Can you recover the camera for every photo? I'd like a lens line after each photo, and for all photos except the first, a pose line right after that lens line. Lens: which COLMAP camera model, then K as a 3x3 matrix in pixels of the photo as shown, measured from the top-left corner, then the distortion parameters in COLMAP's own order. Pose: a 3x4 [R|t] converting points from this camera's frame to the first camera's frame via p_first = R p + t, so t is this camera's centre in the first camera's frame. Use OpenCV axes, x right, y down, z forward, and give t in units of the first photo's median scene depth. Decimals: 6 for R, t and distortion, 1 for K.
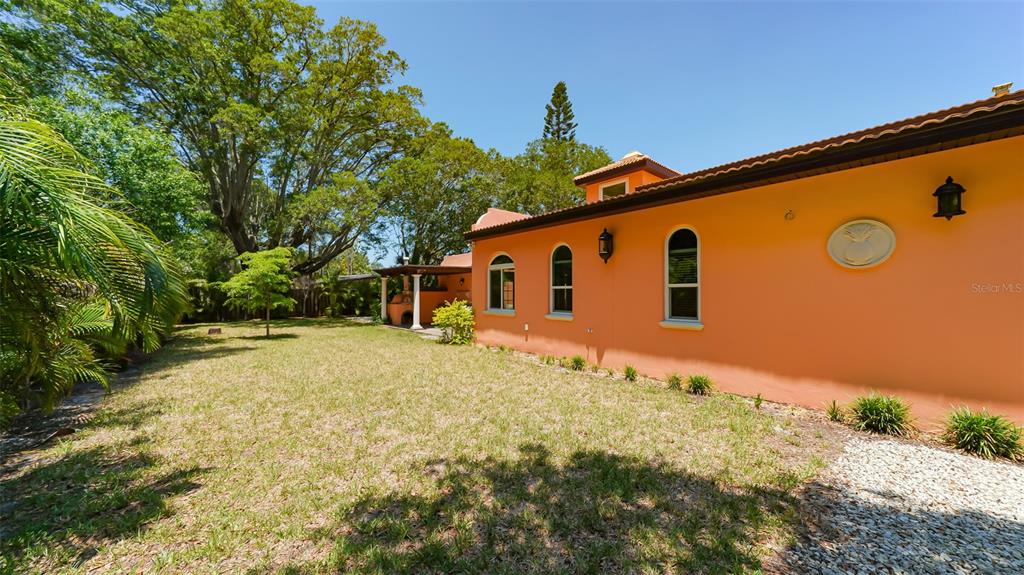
lens RADIAL K [[347.5, 0, 513.6], [0, 347.5, 290.9], [0, 0, 1]] dist [-0.000404, -0.000025]
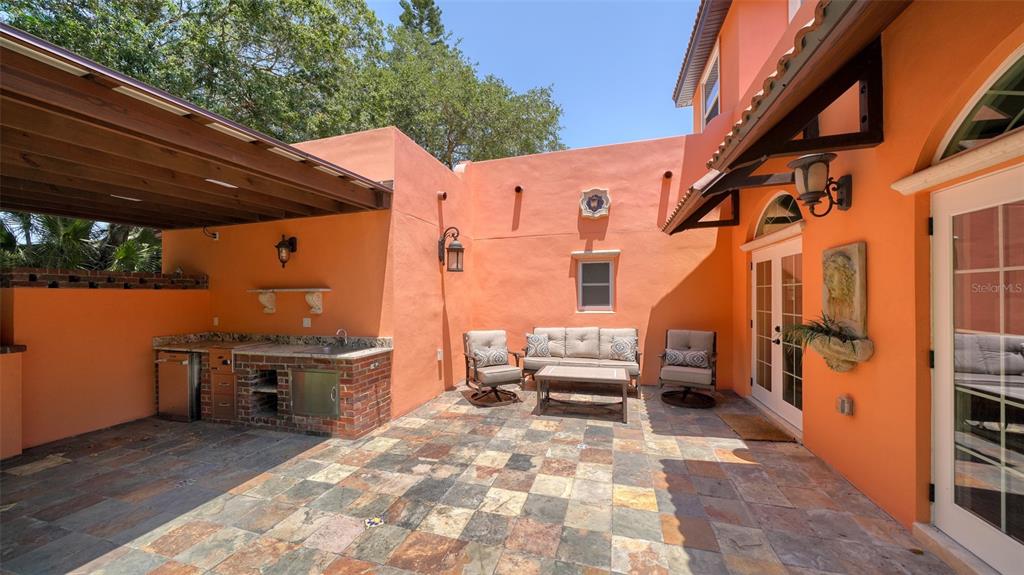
lens RADIAL K [[350.4, 0, 511.0], [0, 350.4, 295.9], [0, 0, 1]] dist [-0.000690, -0.000088]
pose [[0.848818, -0.001289, 0.528684, -0.246634], [-0.000074, 0.999997, 0.002556, 0.012262], [-0.528686, -0.002209, 0.848815, 1.173482]]
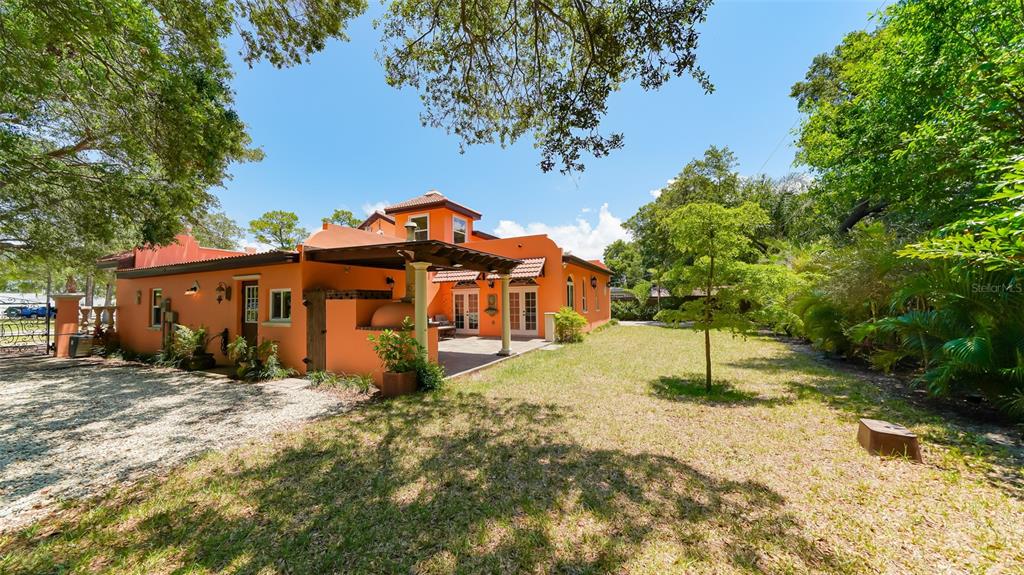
lens RADIAL K [[347.5, 0, 513.6], [0, 347.5, 290.9], [0, 0, 1]] dist [-0.000404, -0.000025]
pose [[-0.392718, 0.038932, 0.918834, -1.288660], [0.008883, 0.999218, -0.038541, 0.017507], [-0.919616, -0.006974, -0.392757, 1.760636]]
